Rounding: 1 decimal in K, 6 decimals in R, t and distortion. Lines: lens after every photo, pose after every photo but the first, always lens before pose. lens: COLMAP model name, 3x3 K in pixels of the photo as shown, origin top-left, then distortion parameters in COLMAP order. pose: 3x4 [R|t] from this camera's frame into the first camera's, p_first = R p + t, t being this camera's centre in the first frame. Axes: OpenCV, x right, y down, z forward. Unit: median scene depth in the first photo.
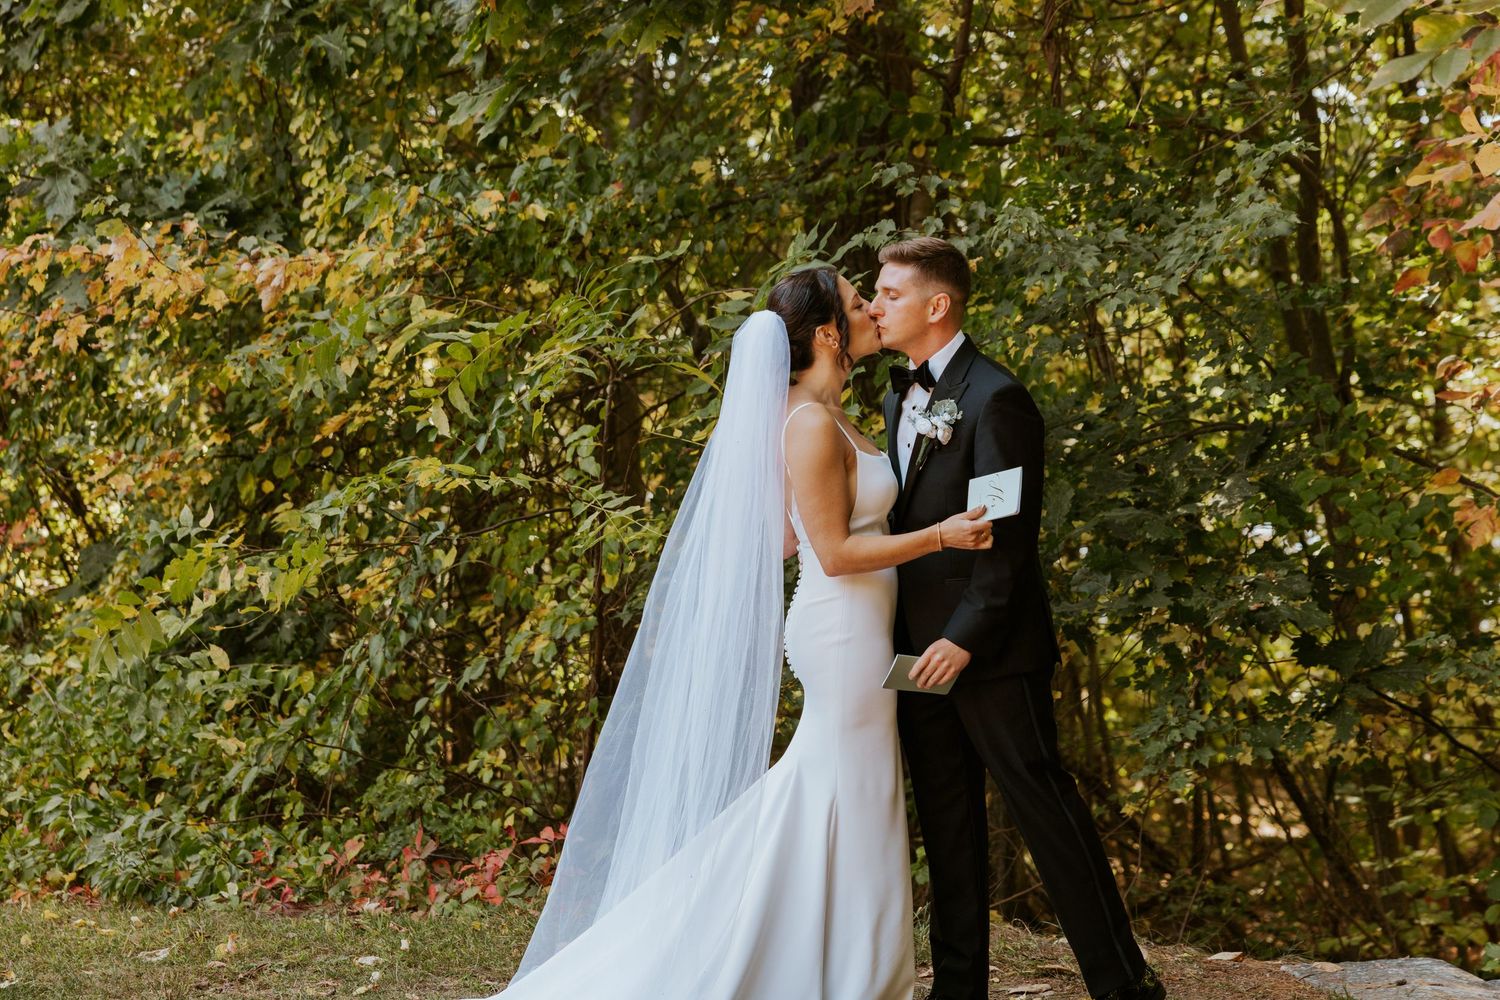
lens RADIAL K [[2957.8, 0, 750.0], [0, 2957.8, 500.0], [0, 0, 1]] dist [0.055970, -0.124011]
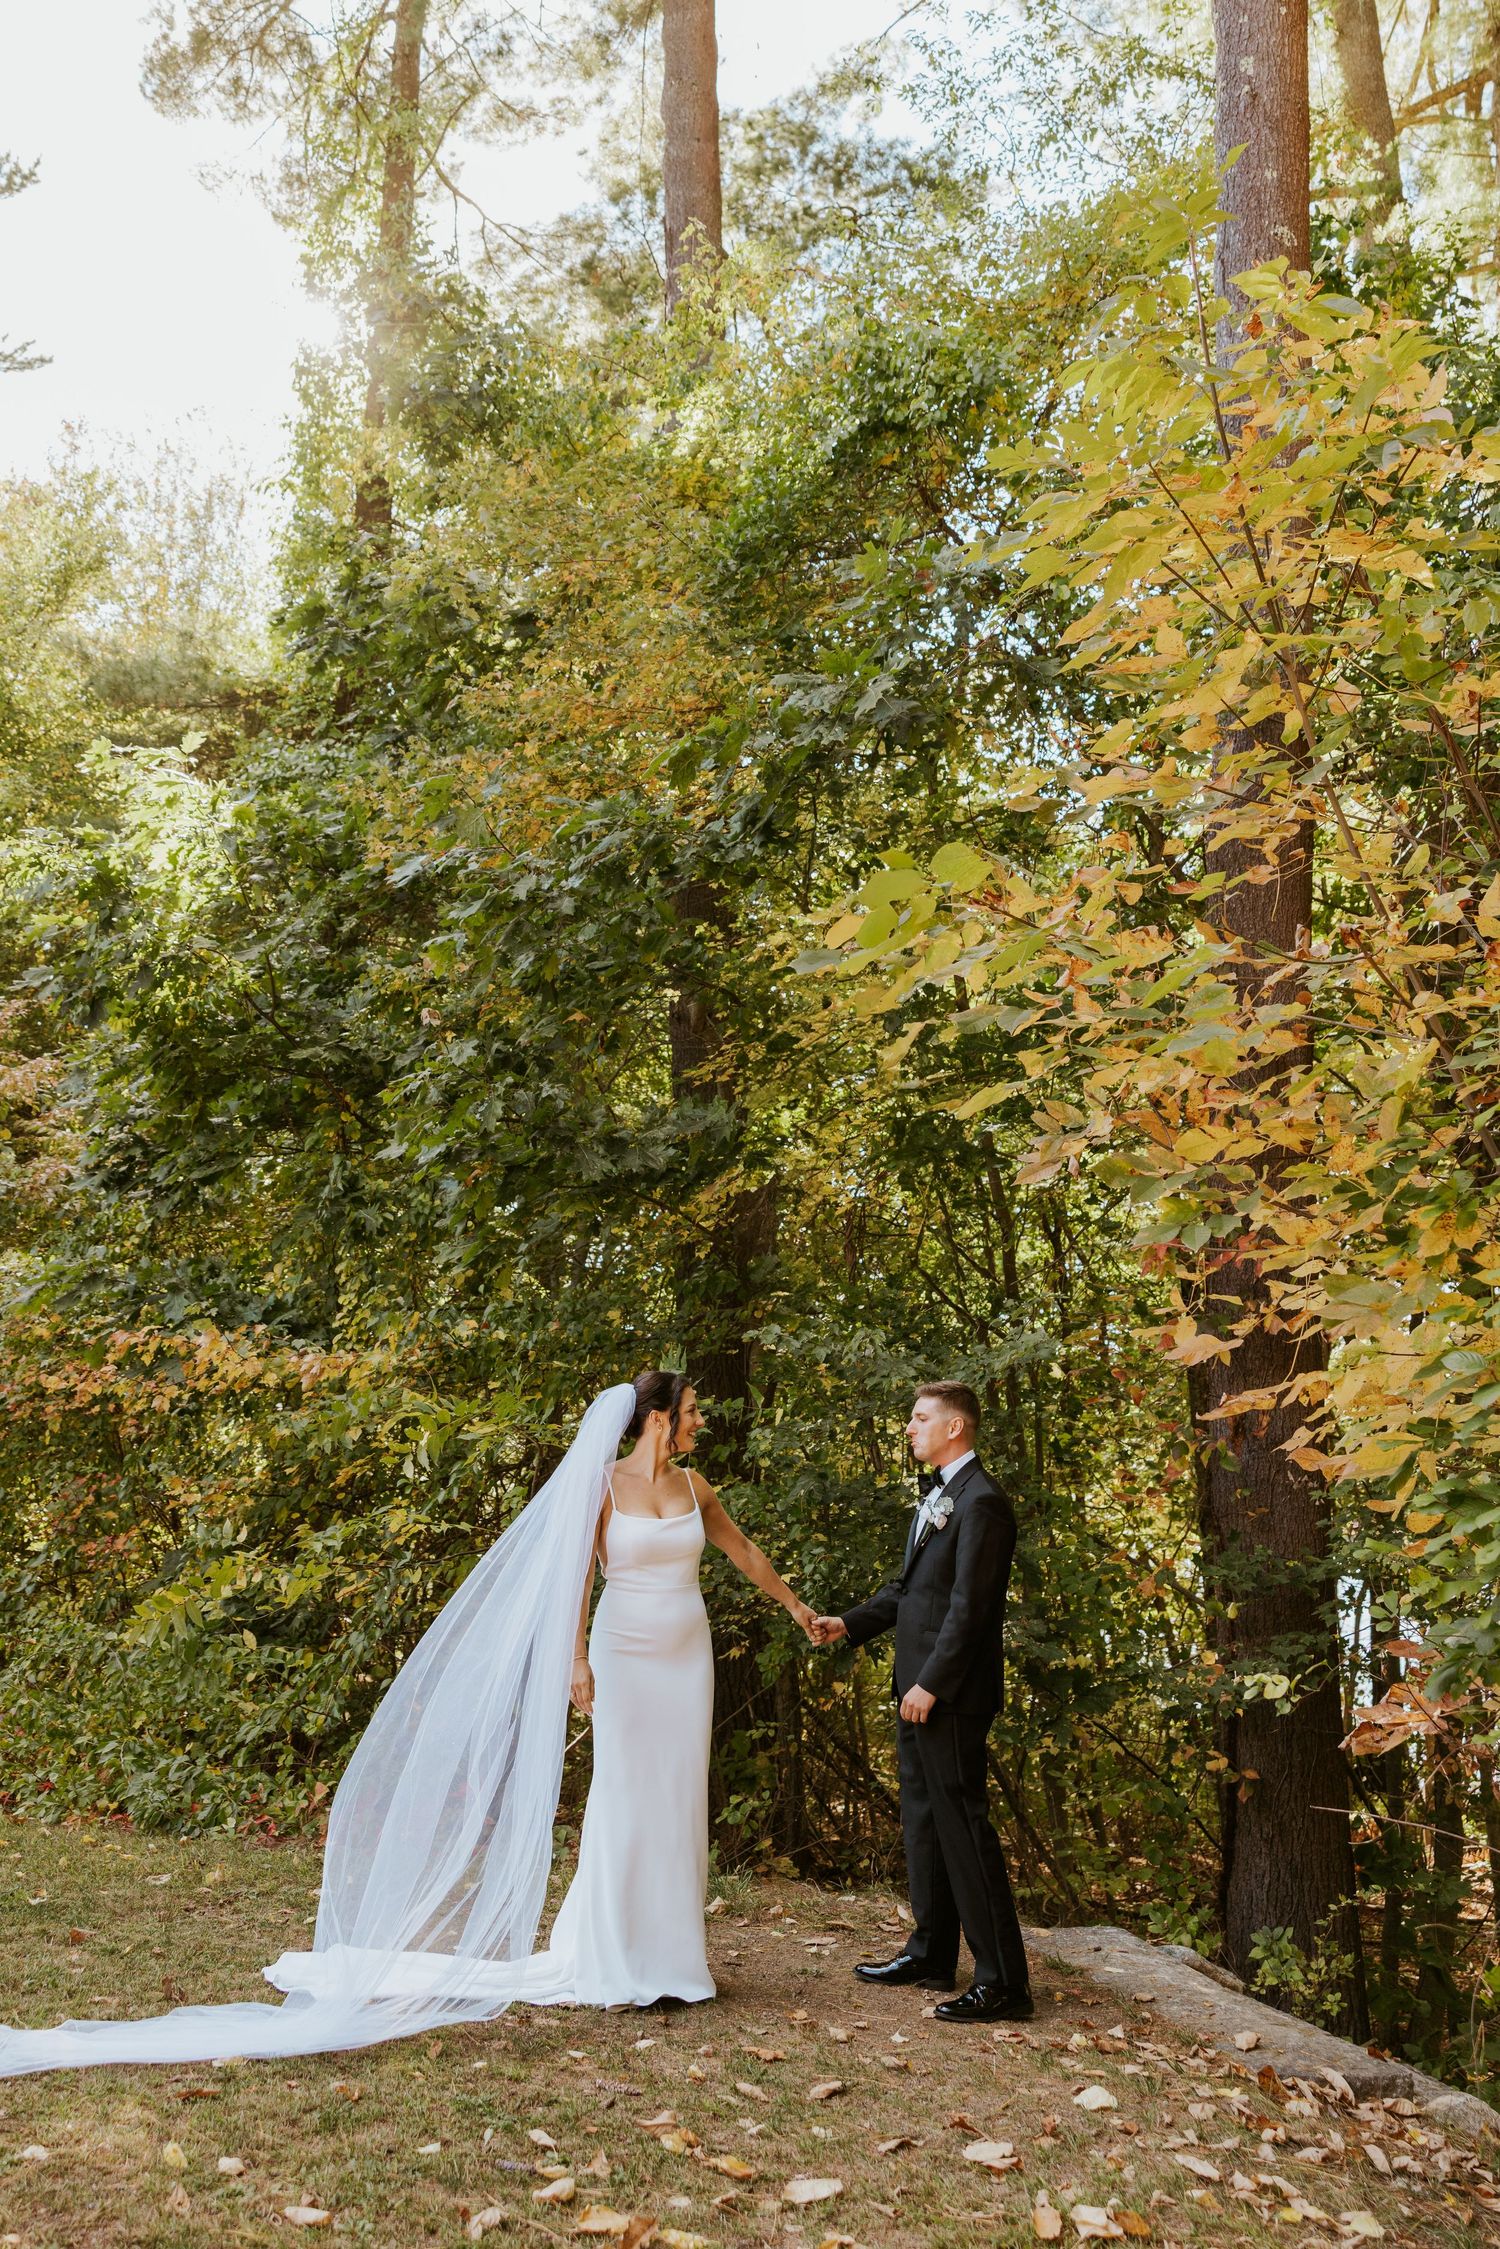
lens RADIAL K [[1866.8, 0, 730.0], [0, 1866.8, 1121.4], [0, 0, 1]] dist [0.007125, 0.003505]
pose [[0.997278, 0.063361, 0.037696, -0.000189], [-0.053518, 0.973812, -0.220965, -0.003461], [-0.050710, 0.218347, 0.974553, 0.080406]]
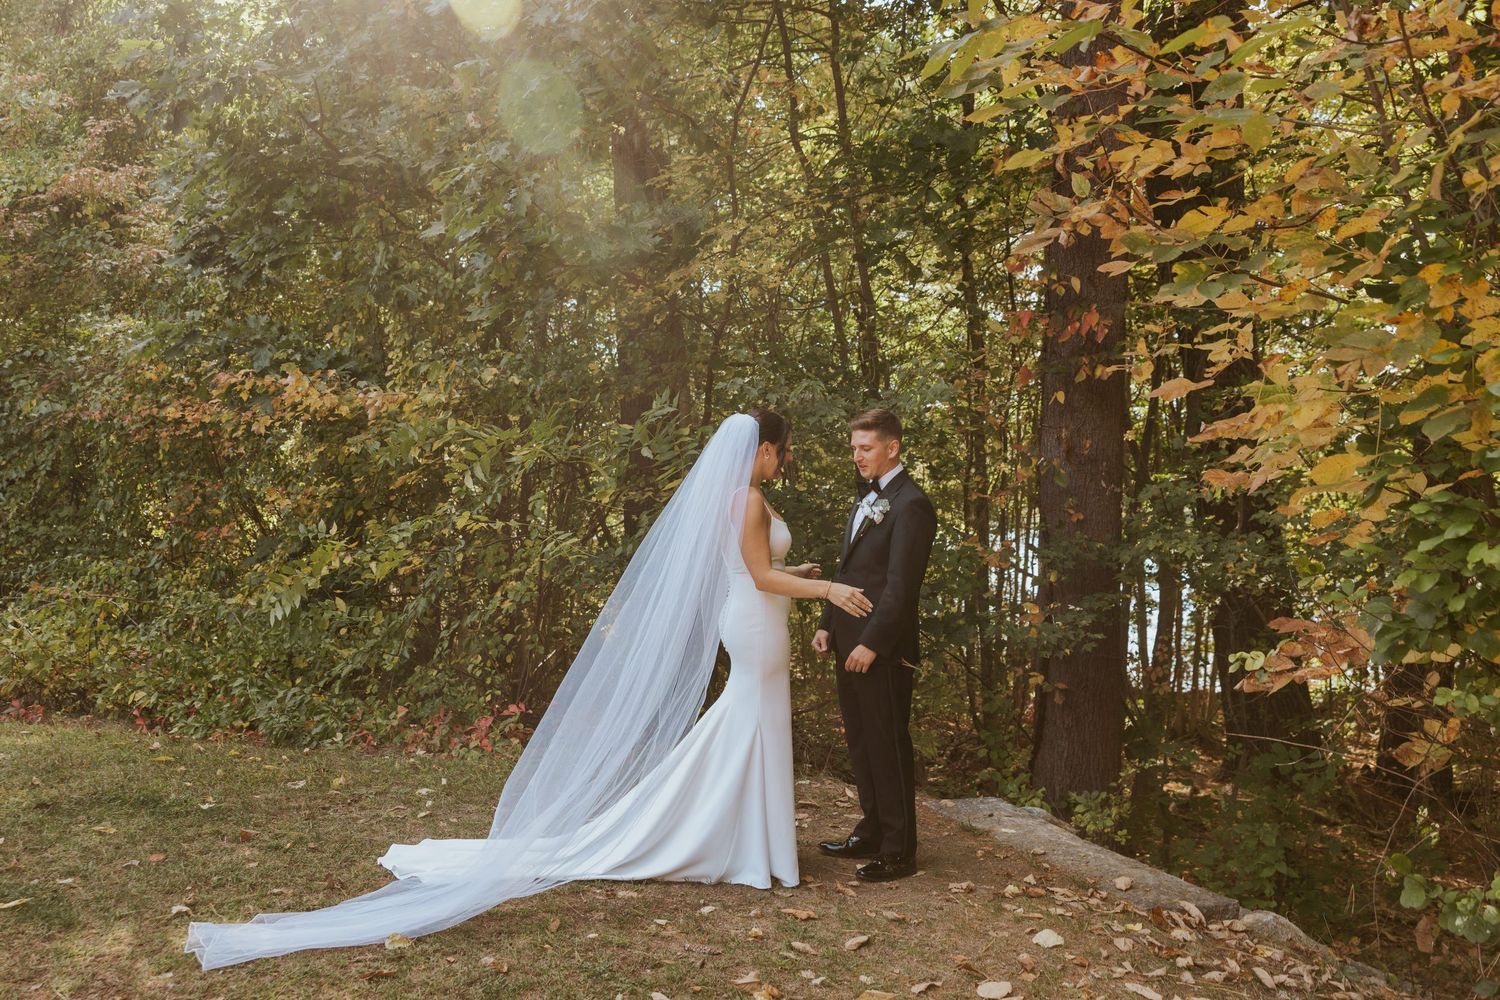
lens RADIAL K [[1269.6, 0, 750.0], [0, 1269.6, 500.0], [0, 0, 1]] dist [-0.013050, 0.048134]
pose [[0.987225, 0.050850, 0.150999, -0.045570], [-0.047688, 0.998562, -0.024491, -0.006445], [-0.152027, 0.016977, 0.988231, 0.169684]]
